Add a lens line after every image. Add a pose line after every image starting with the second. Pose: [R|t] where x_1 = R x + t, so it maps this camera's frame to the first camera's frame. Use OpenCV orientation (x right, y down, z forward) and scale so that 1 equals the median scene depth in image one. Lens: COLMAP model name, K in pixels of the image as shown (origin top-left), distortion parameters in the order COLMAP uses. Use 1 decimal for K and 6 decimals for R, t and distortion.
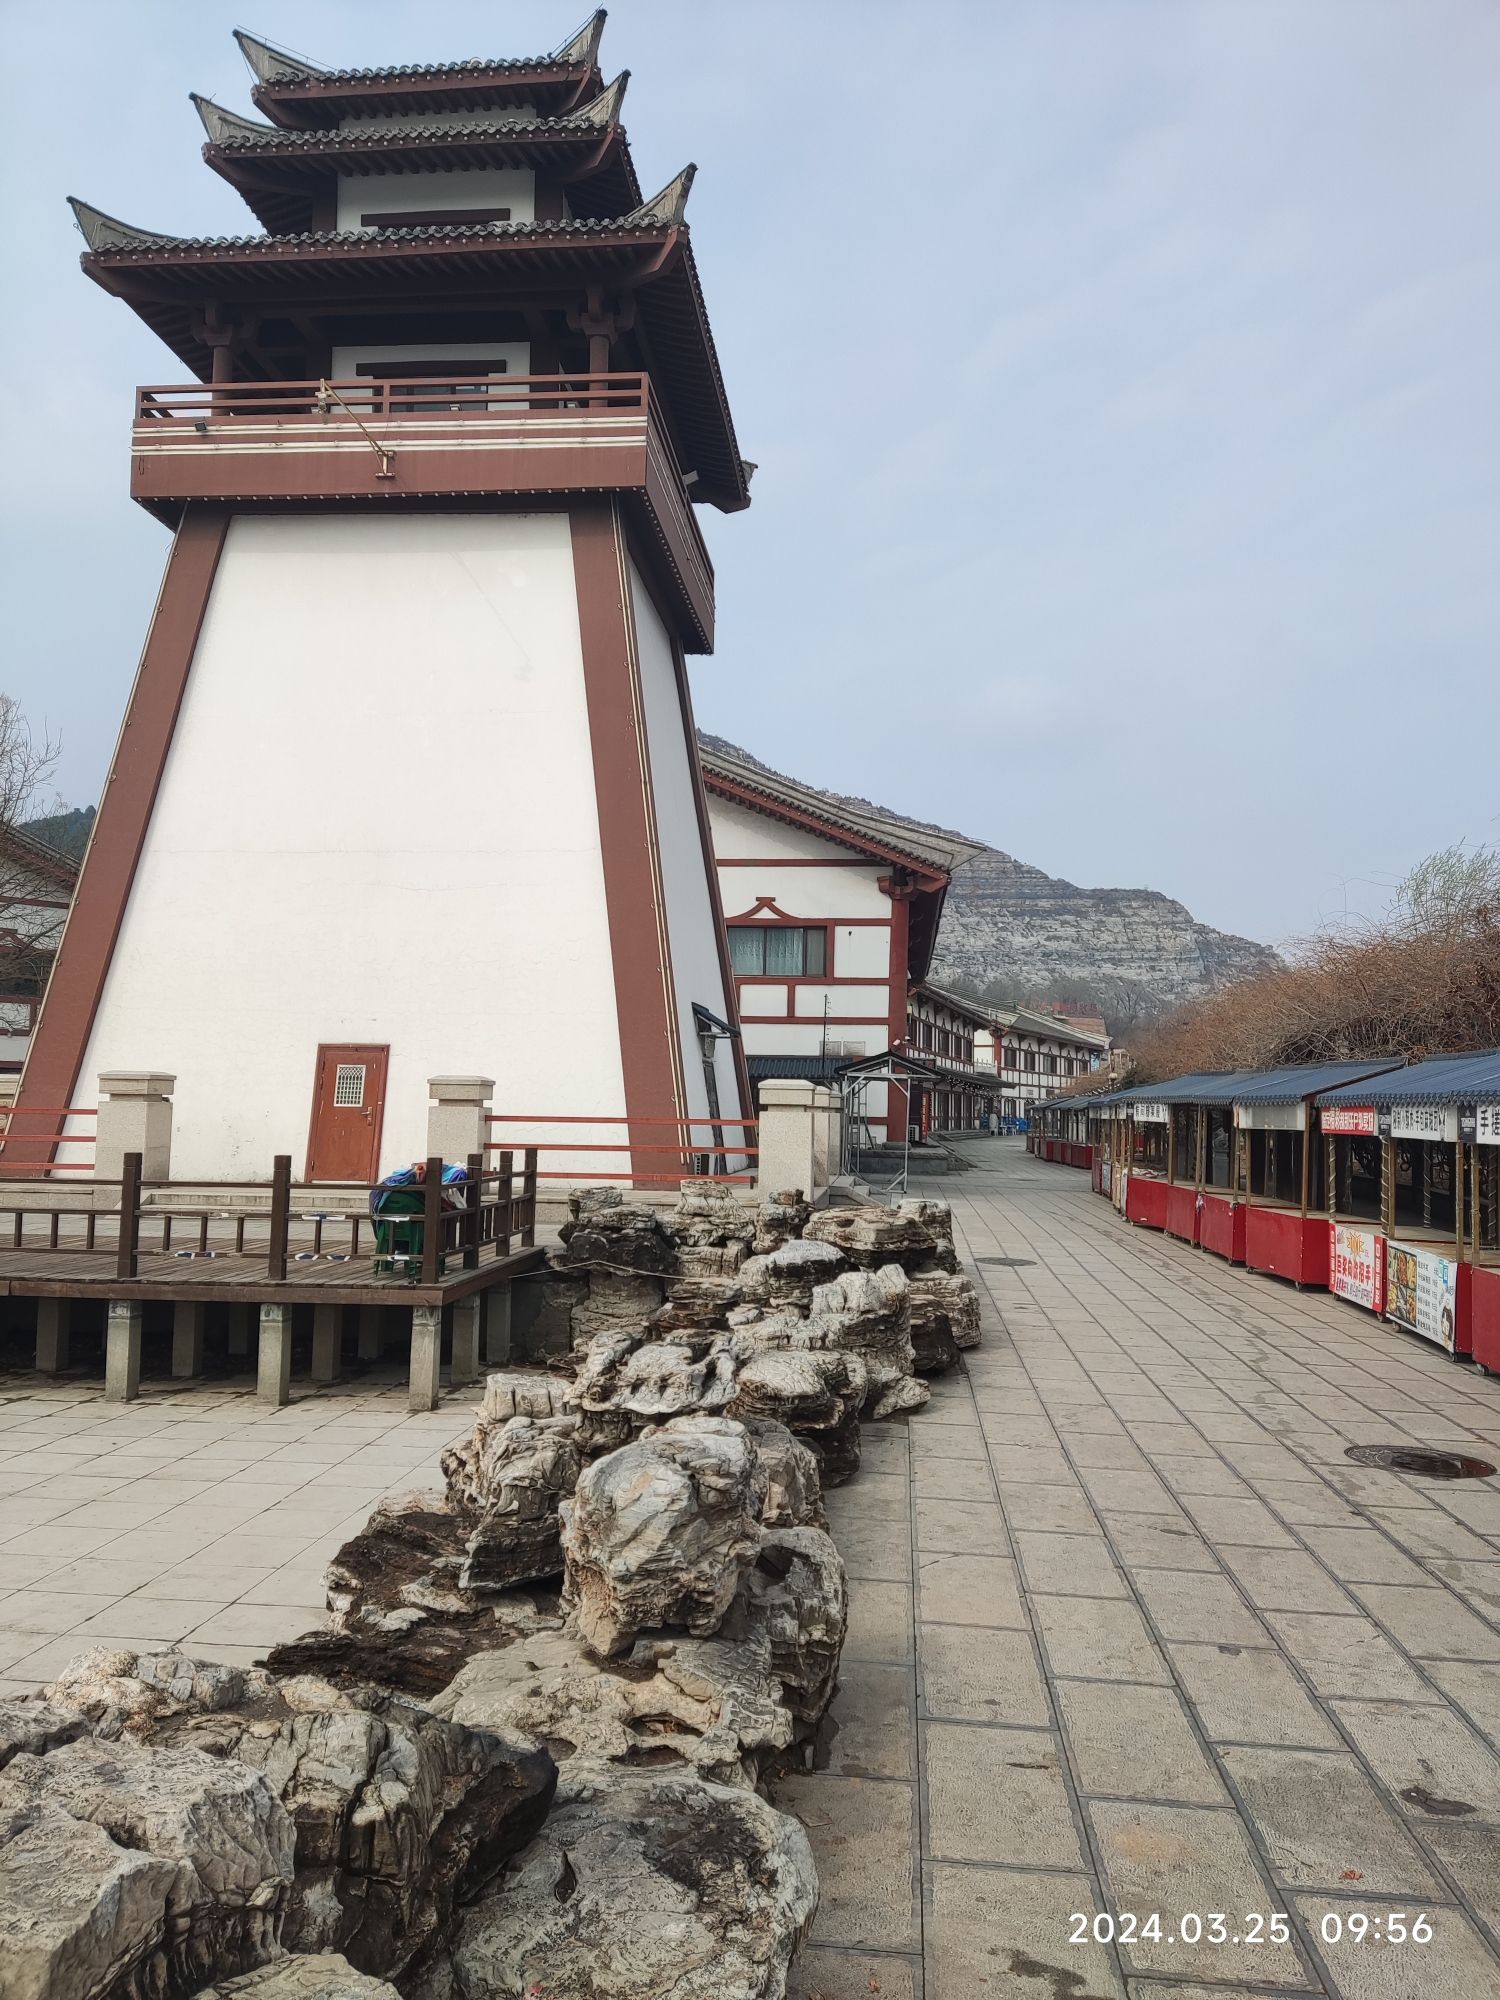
lens RADIAL K [[1433.4, 0, 750.0], [0, 1433.4, 1000.0], [0, 0, 1]] dist [0.065706, -0.002721]
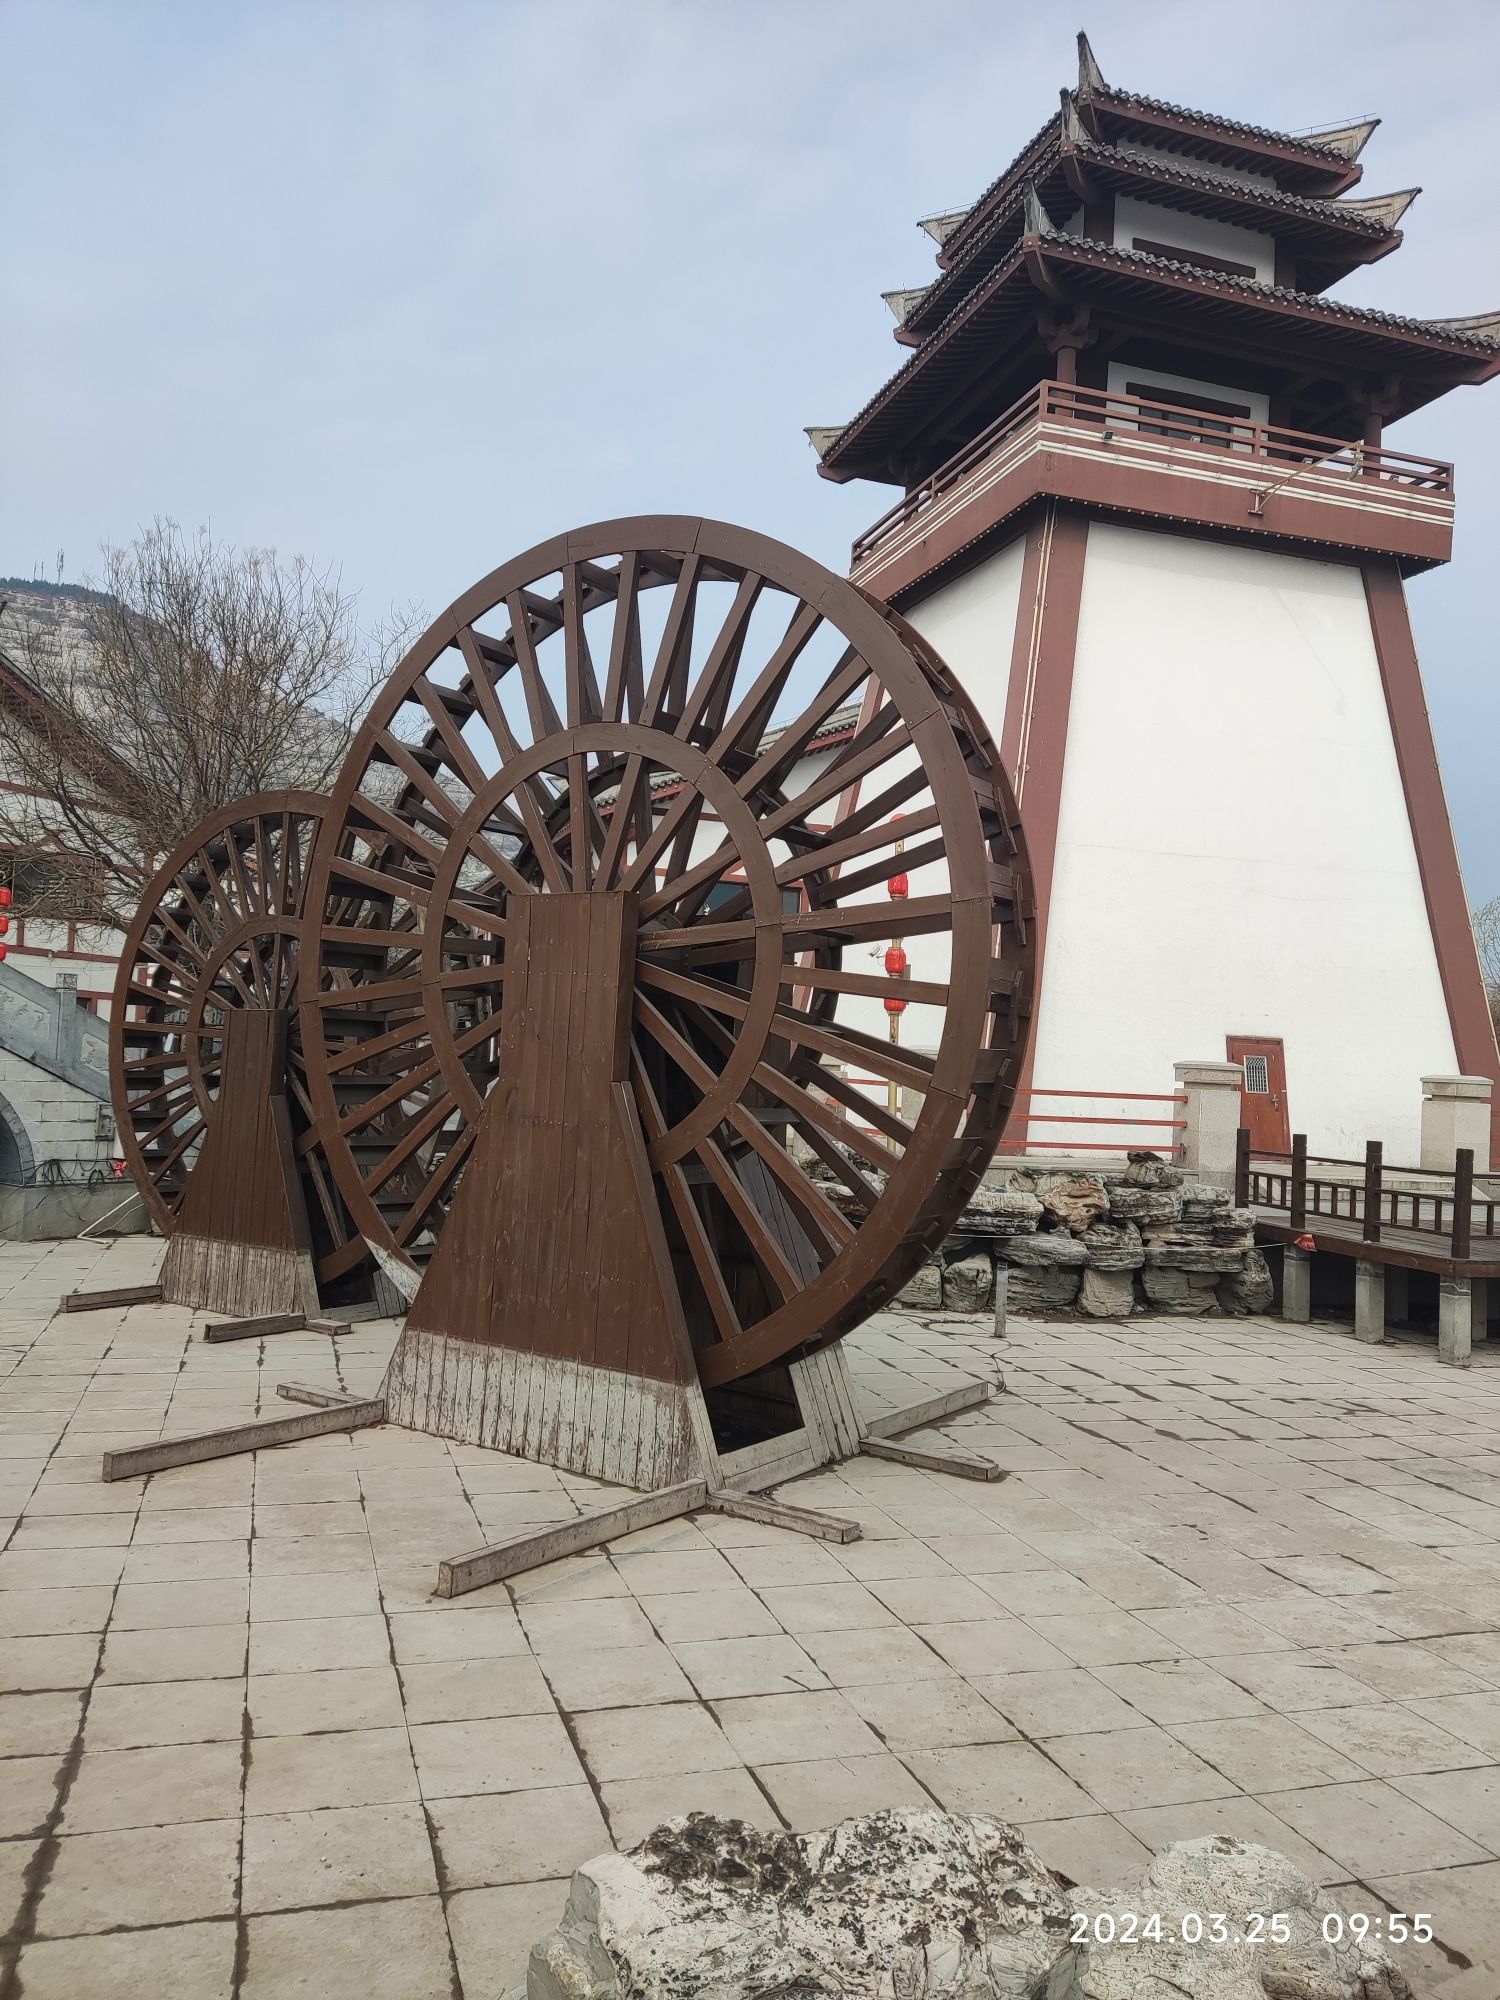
lens RADIAL K [[1461.8, 0, 750.0], [0, 1461.8, 975.2], [0, 0, 1]] dist [0.065958, 0.000607]
pose [[0.912066, 0.053690, 0.406513, -1.016579], [-0.069143, 0.997332, 0.023409, -0.014992], [-0.404171, -0.049458, 0.913345, 0.118822]]
